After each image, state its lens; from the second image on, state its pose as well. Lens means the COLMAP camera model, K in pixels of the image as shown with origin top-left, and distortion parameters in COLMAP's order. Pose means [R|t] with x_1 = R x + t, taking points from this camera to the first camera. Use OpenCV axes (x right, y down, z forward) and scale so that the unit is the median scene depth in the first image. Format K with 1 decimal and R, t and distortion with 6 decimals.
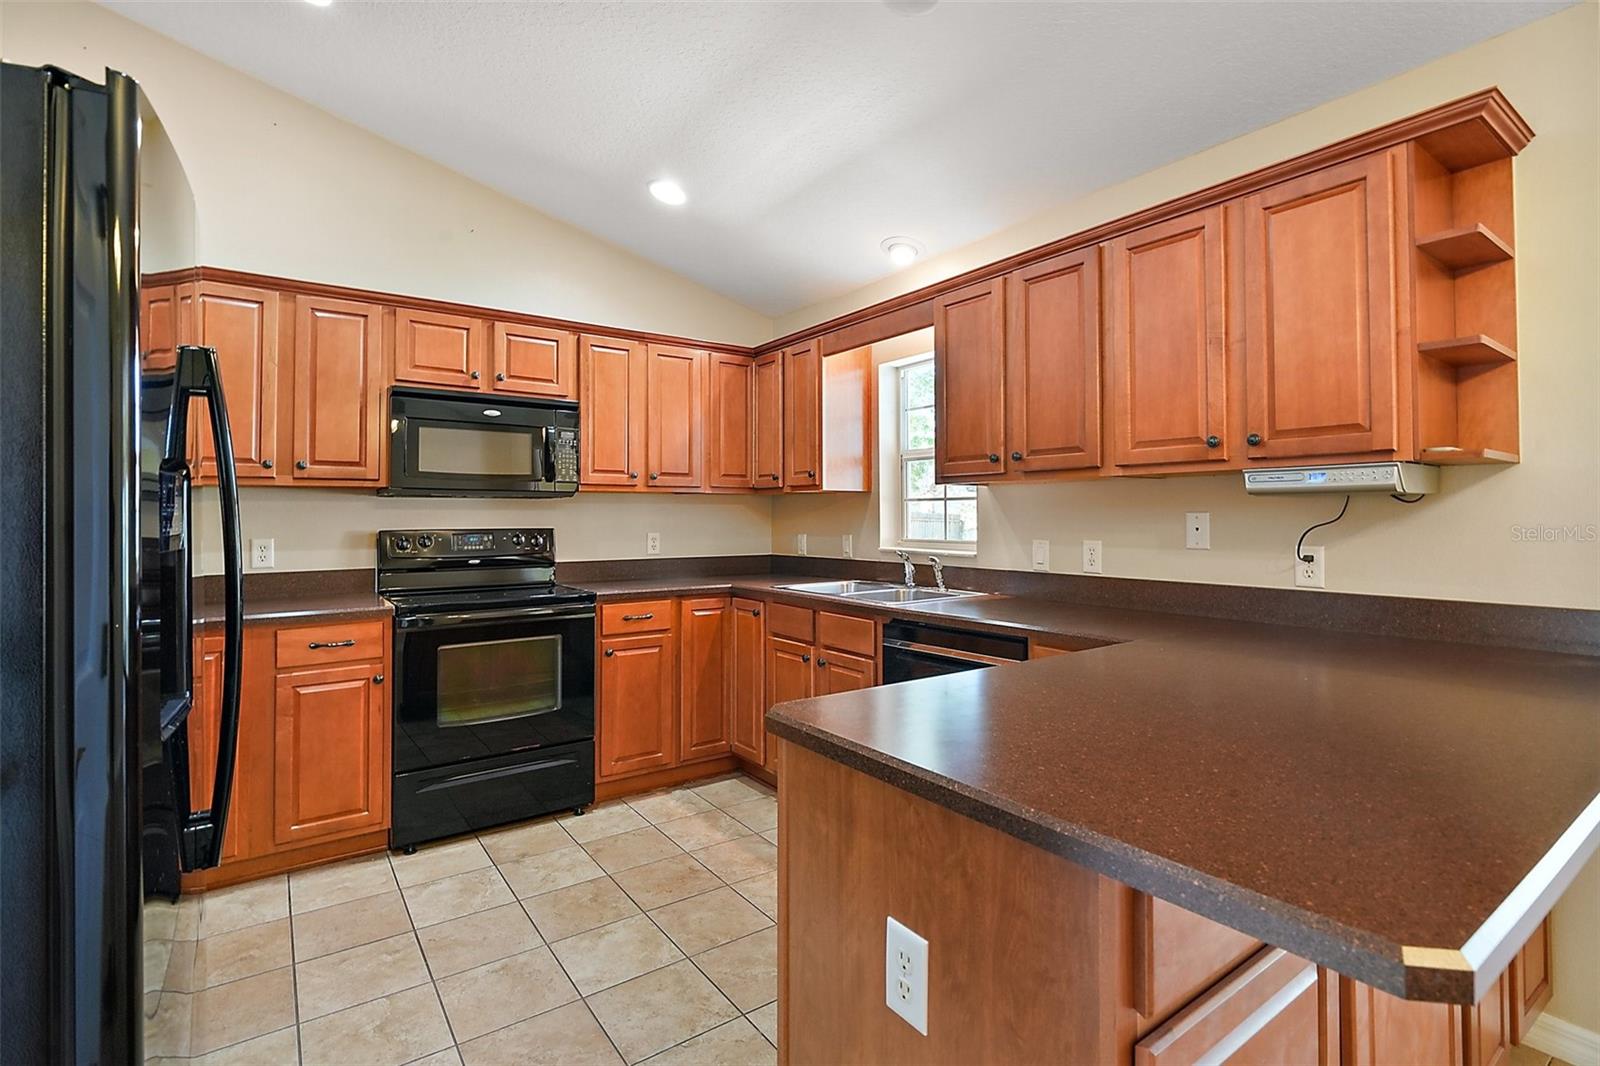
lens RADIAL K [[753.7, 0, 803.0], [0, 753.7, 501.3], [0, 0, 1]] dist [-0.002113, -0.000347]
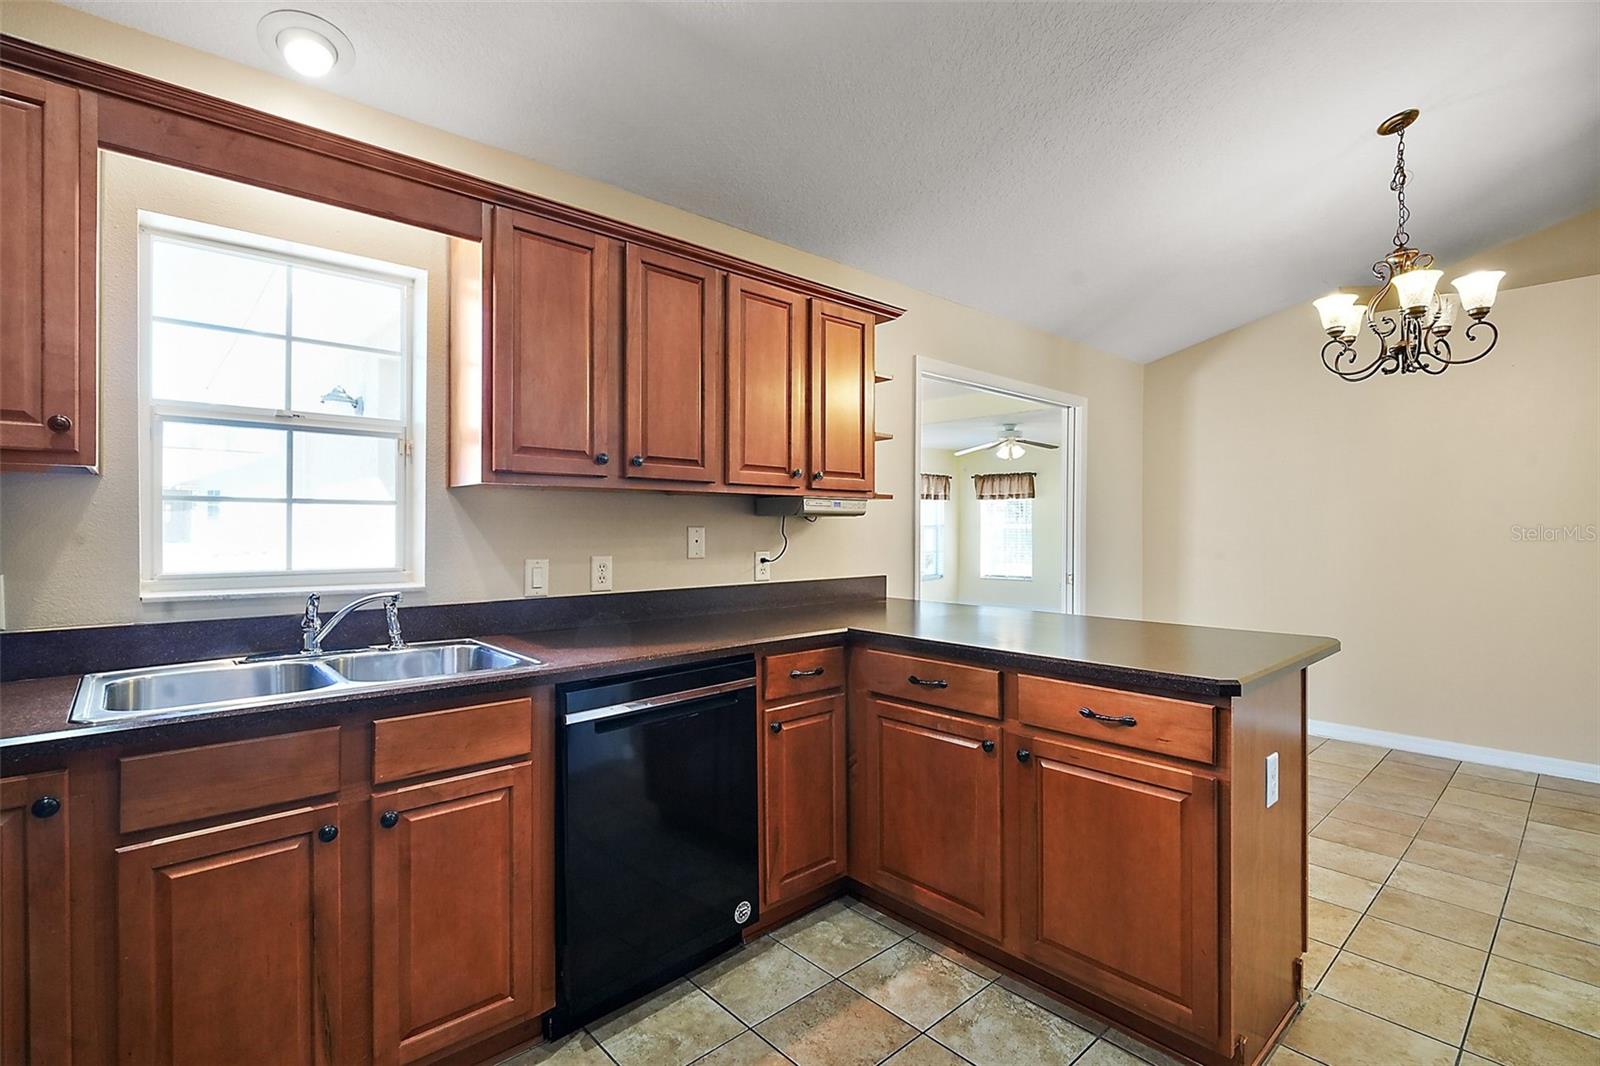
lens RADIAL K [[763.7, 0, 802.1], [0, 763.7, 524.2], [0, 0, 1]] dist [-0.000472, 0.000124]
pose [[-0.128076, 0.001755, 0.991763, -0.714684], [-0.025159, 0.999671, -0.005018, 0.014067], [-0.991445, -0.025594, -0.127990, 1.081100]]
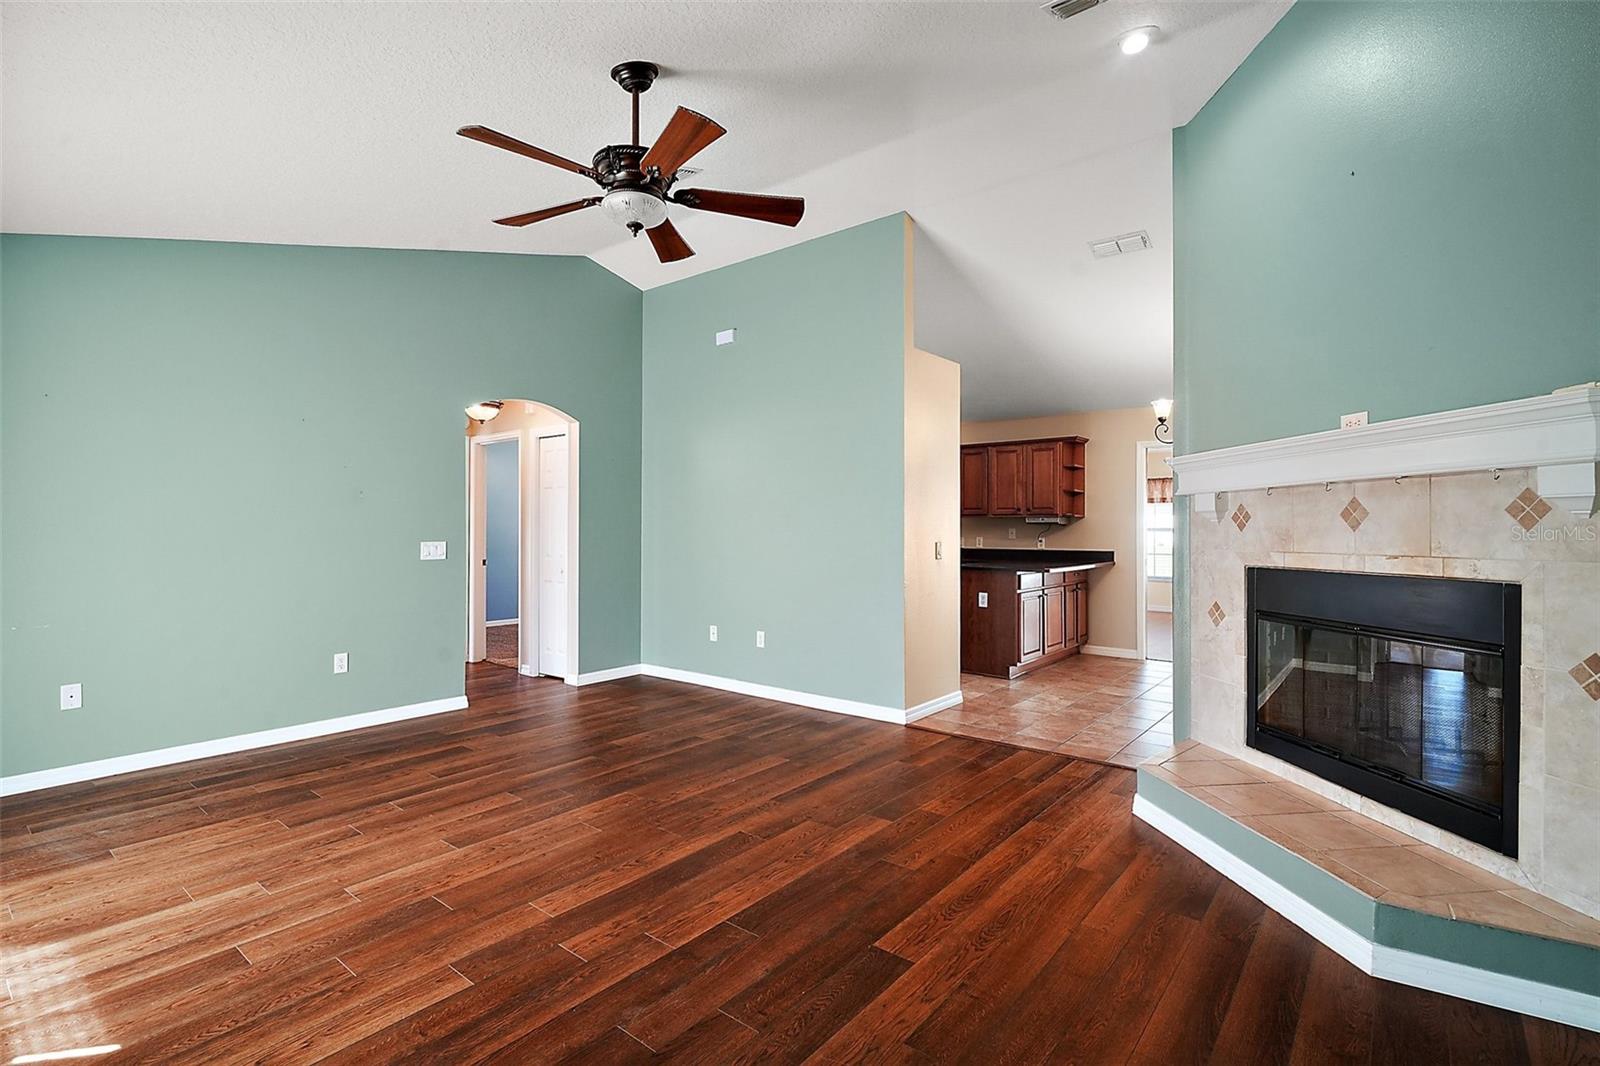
lens RADIAL K [[749.7, 0, 800.3], [0, 749.7, 528.0], [0, 0, 1]] dist [-0.003954, -0.000528]
pose [[0.964153, 0.004910, 0.265303, -1.379649], [-0.009672, 0.999815, 0.016648, -0.035907], [-0.265172, -0.018617, 0.964021, -2.134437]]
